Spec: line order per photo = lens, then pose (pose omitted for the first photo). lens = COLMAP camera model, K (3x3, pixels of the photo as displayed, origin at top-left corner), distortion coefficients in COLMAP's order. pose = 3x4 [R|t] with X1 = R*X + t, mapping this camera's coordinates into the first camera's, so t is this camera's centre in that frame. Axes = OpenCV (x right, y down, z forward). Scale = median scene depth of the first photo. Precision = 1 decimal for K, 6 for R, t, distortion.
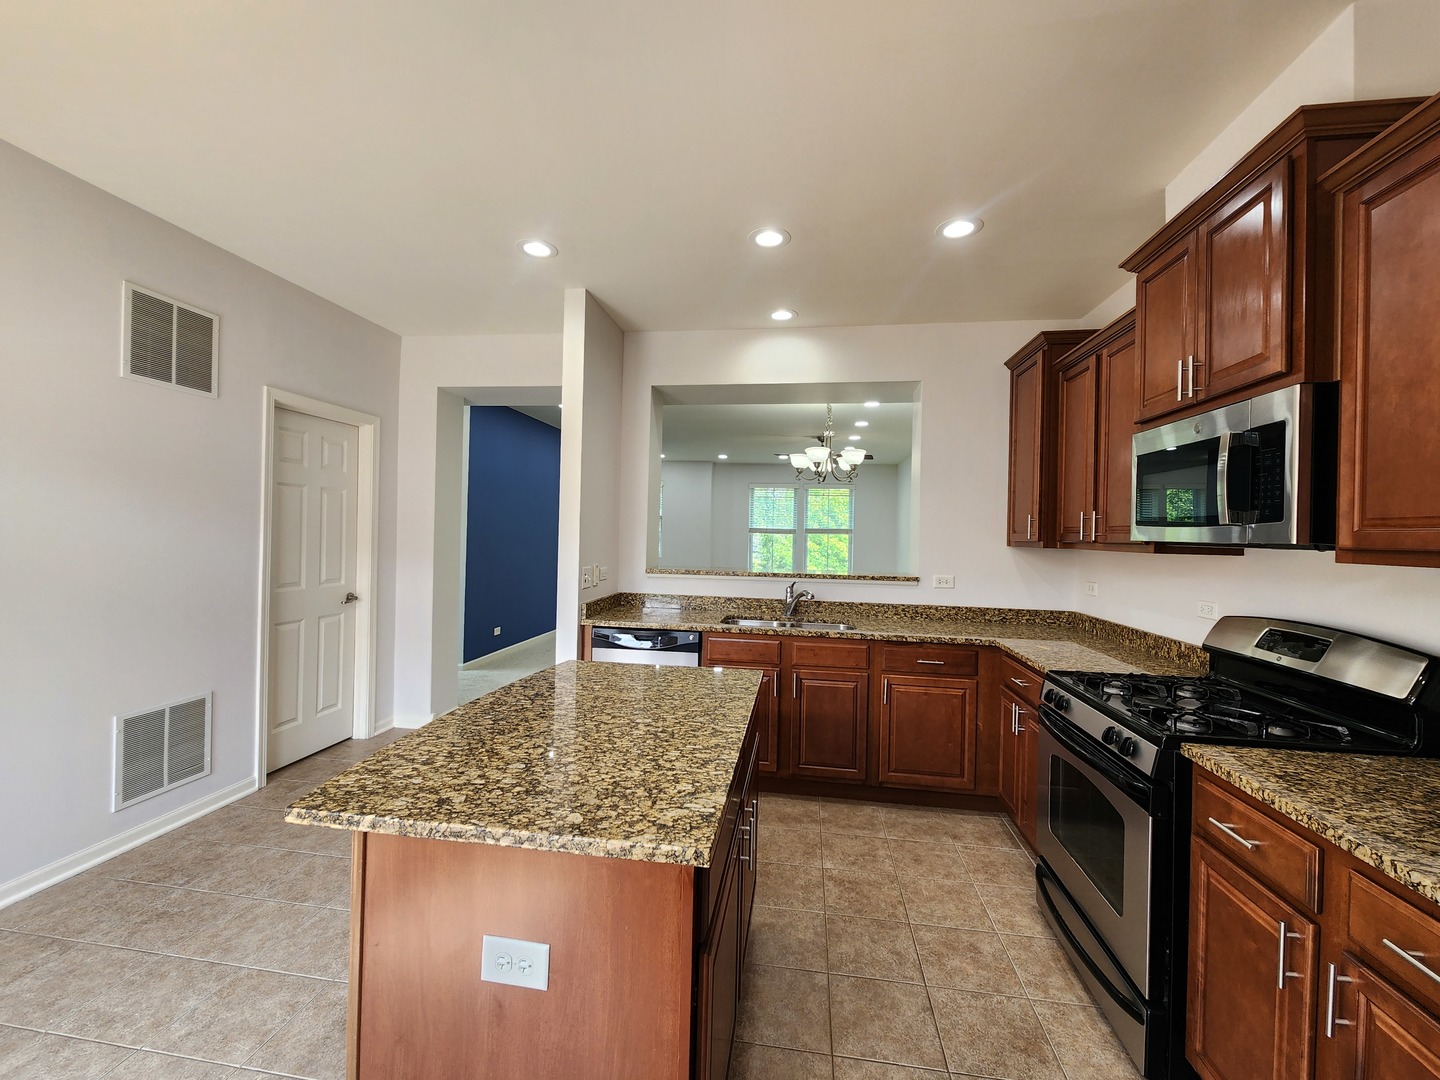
lens RADIAL K [[589.1, 0, 720.8], [0, 589.1, 533.4], [0, 0, 1]] dist [0.000787, -0.003261]
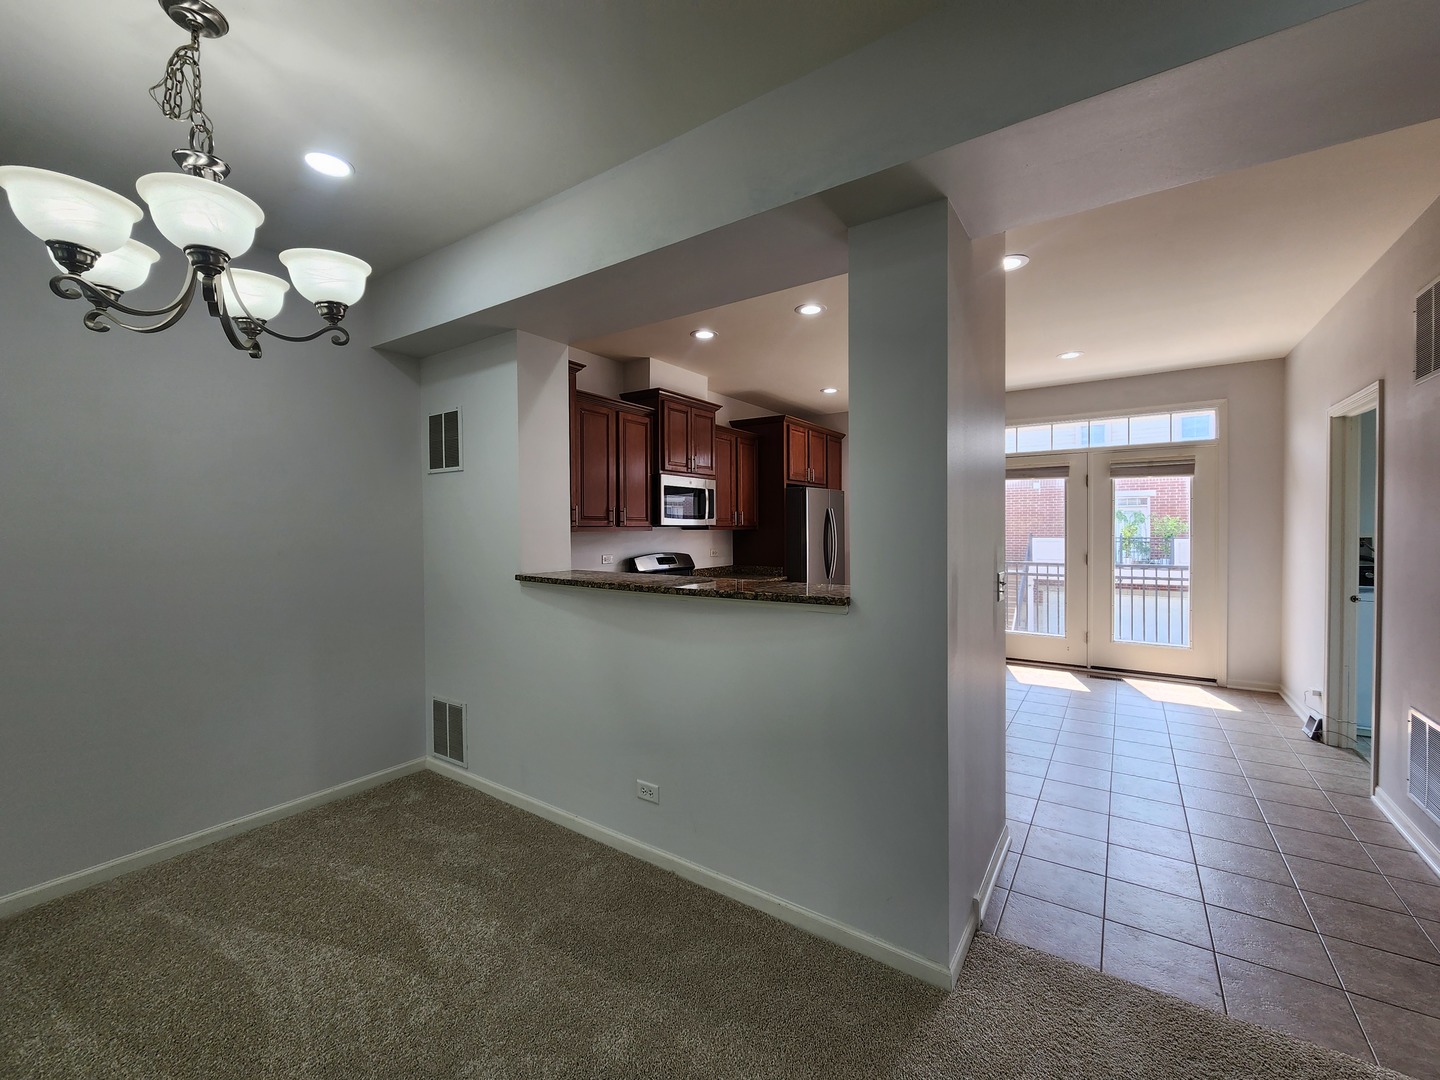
lens RADIAL K [[592.3, 0, 720.3], [0, 592.3, 533.8], [0, 0, 1]] dist [-0.000132, -0.000839]
pose [[-0.898103, -0.024143, 0.439122, -0.311967], [-0.015726, 0.999616, 0.022797, -0.008446], [-0.439504, 0.013569, -0.898138, 2.119742]]
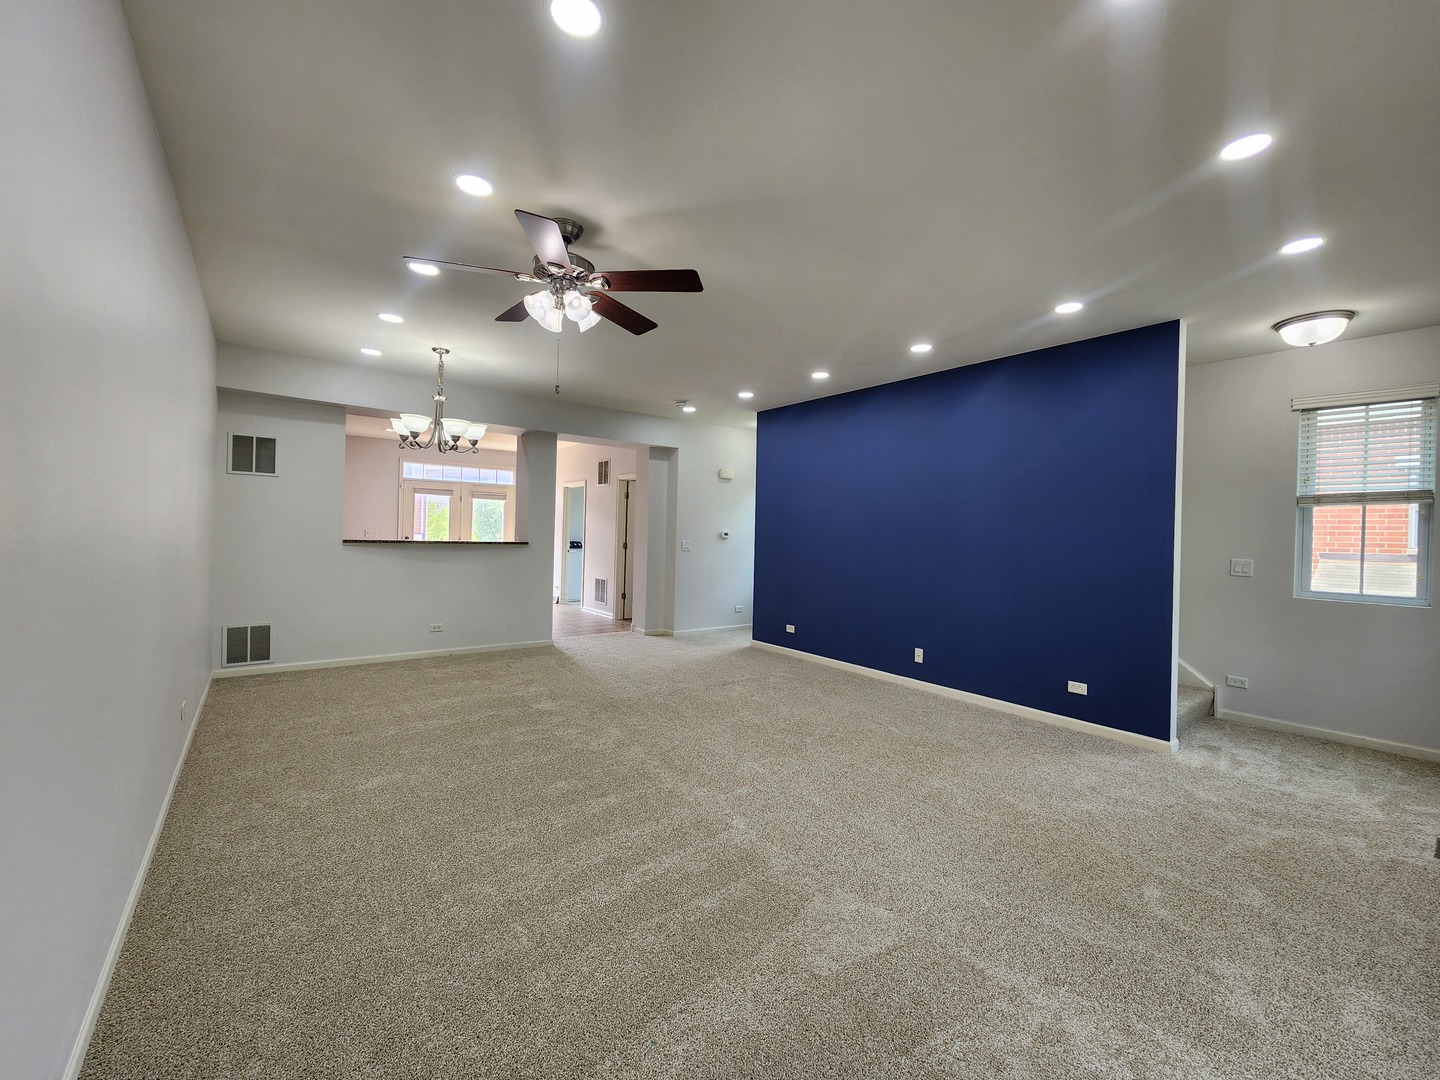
lens RADIAL K [[592.3, 0, 720.3], [0, 592.3, 533.8], [0, 0, 1]] dist [-0.000132, -0.000839]
pose [[-0.697357, -0.039415, -0.715639, 0.948791], [-0.040063, 0.999069, -0.015986, 0.053456], [0.715603, 0.017523, -0.698287, 3.537831]]
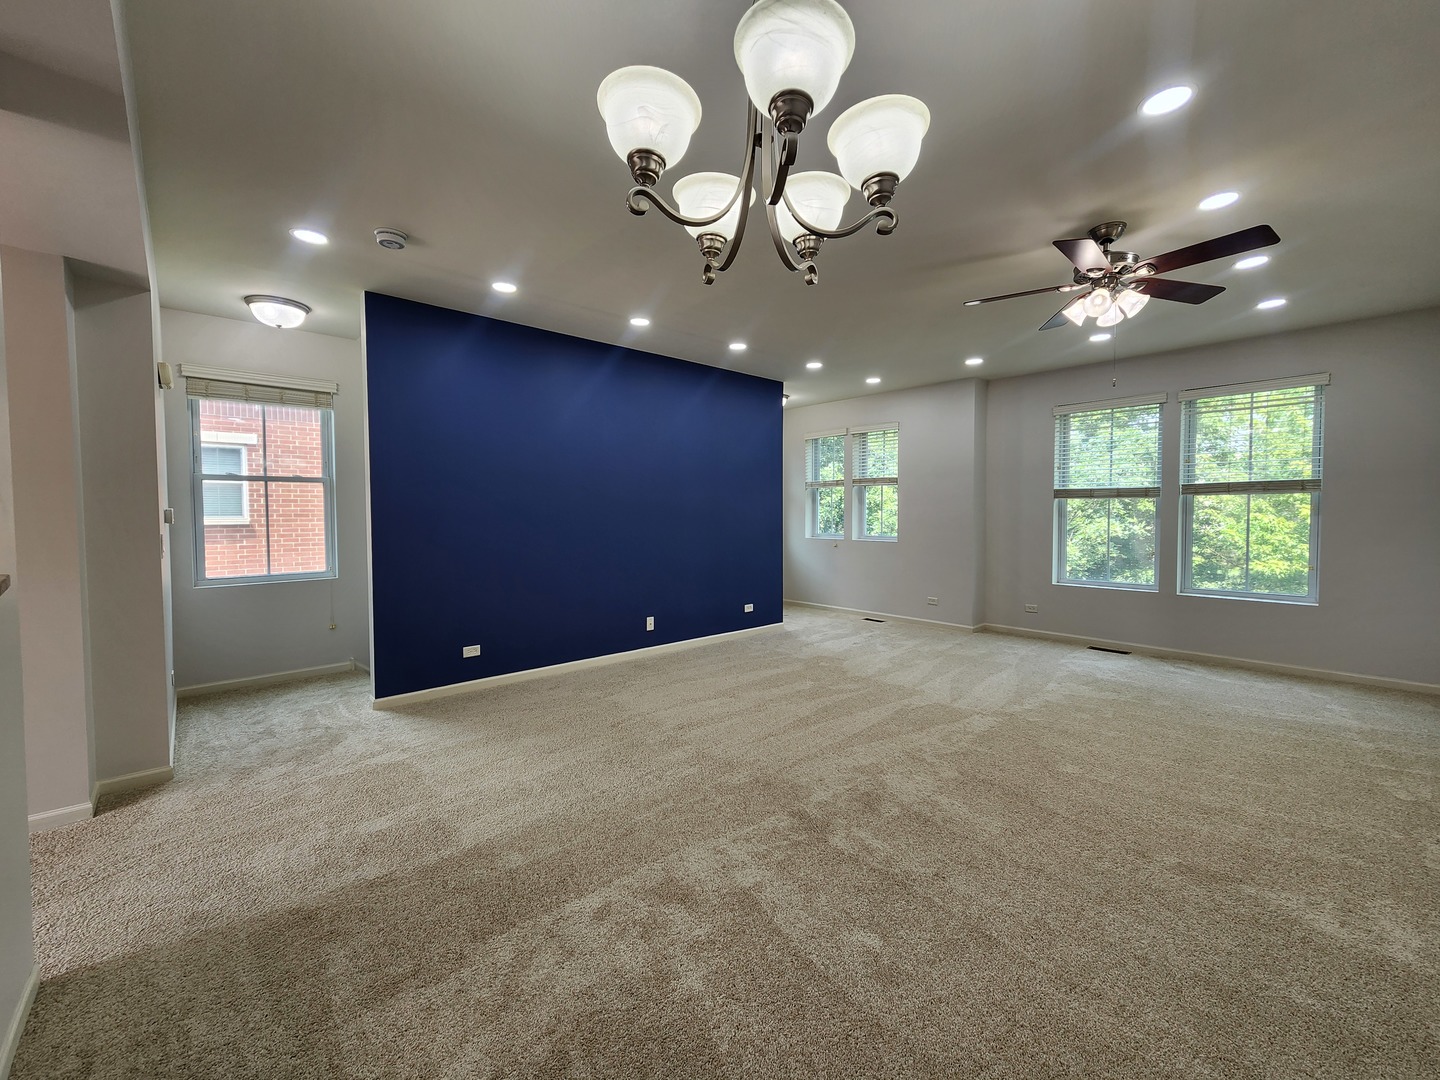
lens RADIAL K [[591.5, 0, 727.4], [0, 591.5, 534.0], [0, 0, 1]] dist [0.029314, -0.000122]
pose [[0.774676, -0.001582, -0.632356, 0.614984], [0.022724, 0.999421, 0.025337, 0.042626], [0.631950, -0.033998, 0.774263, 1.453214]]
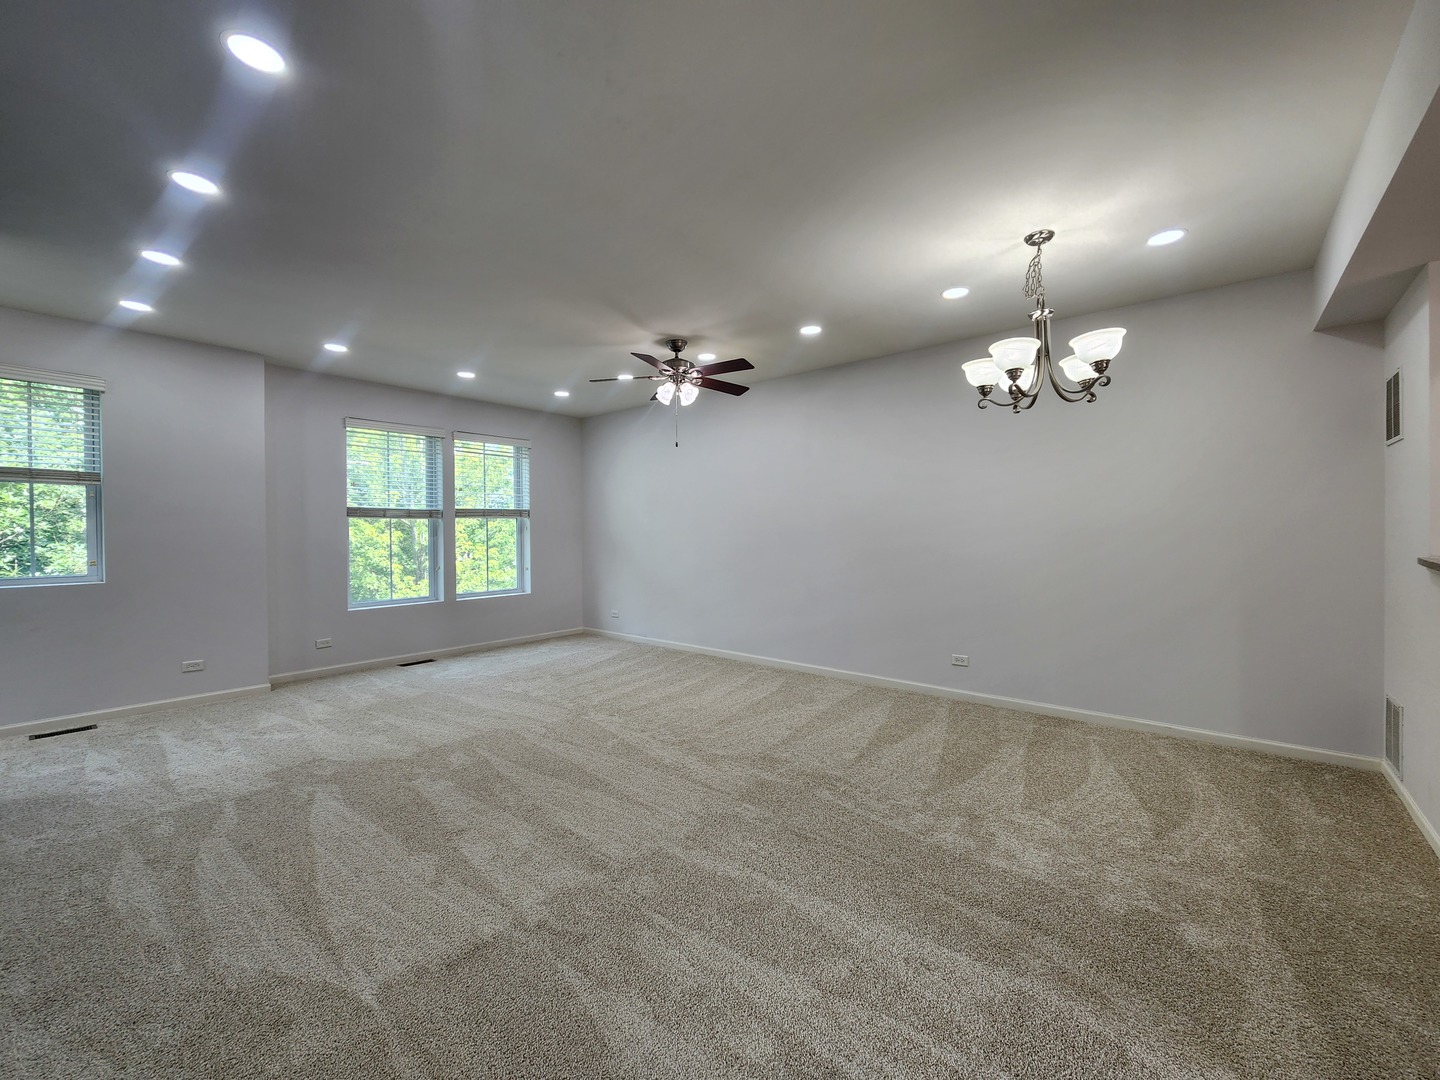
lens RADIAL K [[592.3, 0, 720.3], [0, 592.3, 533.8], [0, 0, 1]] dist [-0.000132, -0.000839]
pose [[0.525506, -0.033815, 0.850118, -0.810179], [0.015627, 0.999425, 0.030094, 0.012404], [-0.850646, -0.002530, 0.525732, 1.777637]]
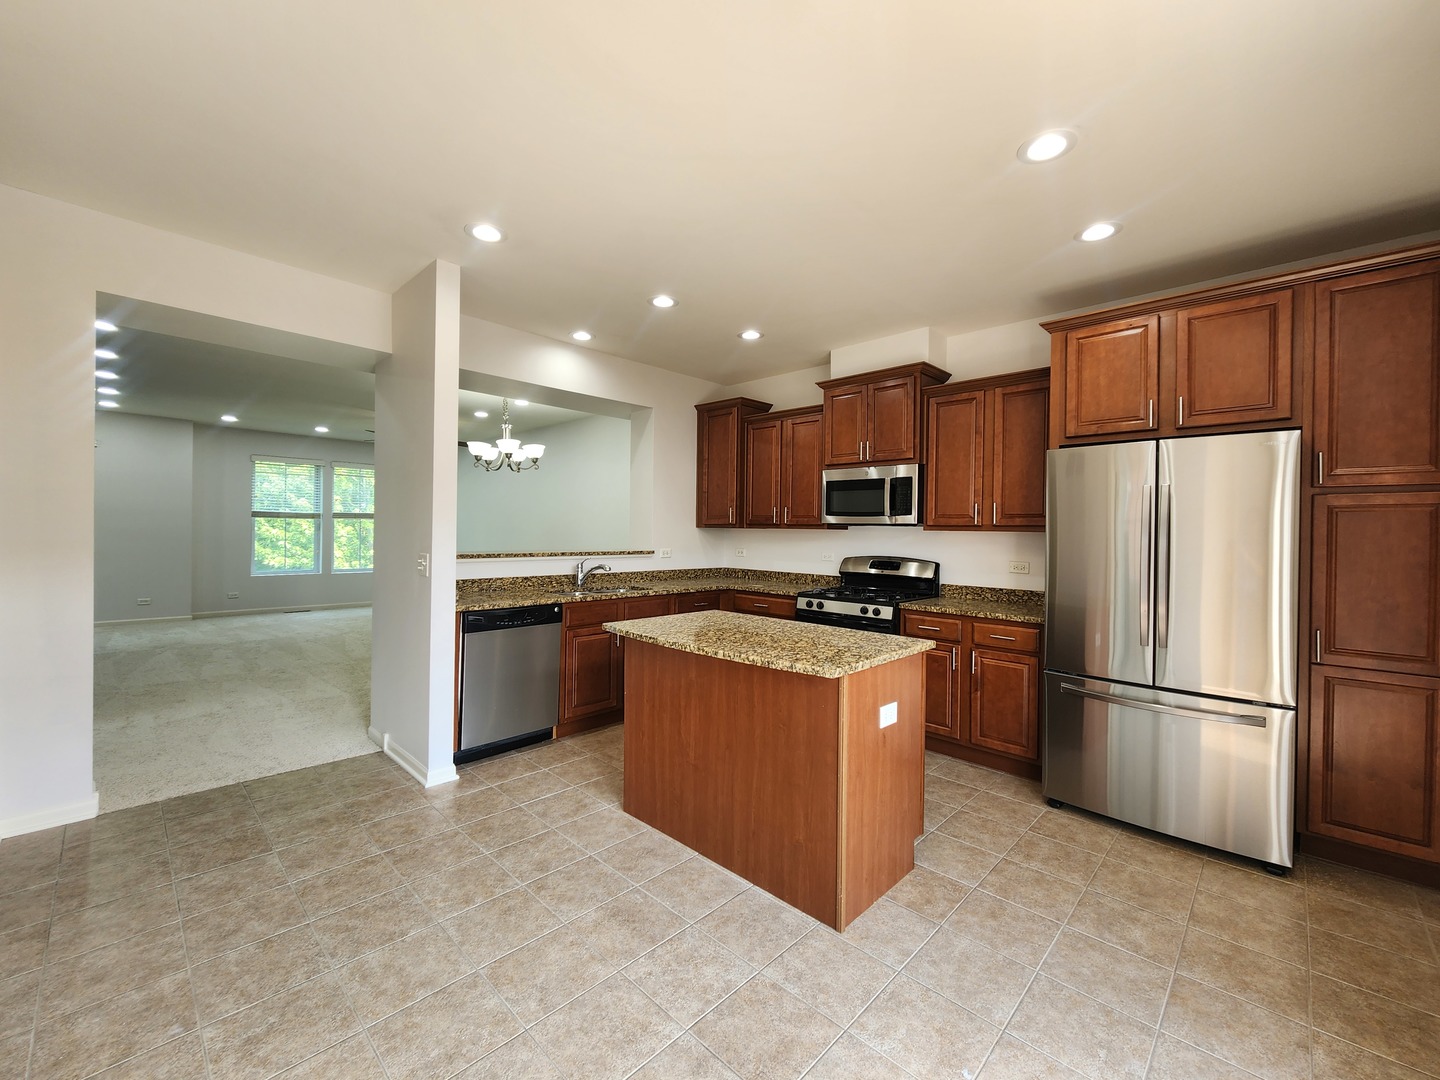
lens RADIAL K [[589.1, 0, 720.8], [0, 589.1, 533.4], [0, 0, 1]] dist [0.000787, -0.003261]
pose [[0.584716, -0.018398, 0.811029, -0.863296], [-0.002730, 0.999693, 0.024646, -0.001237], [-0.811233, -0.016625, 0.584486, 0.079083]]
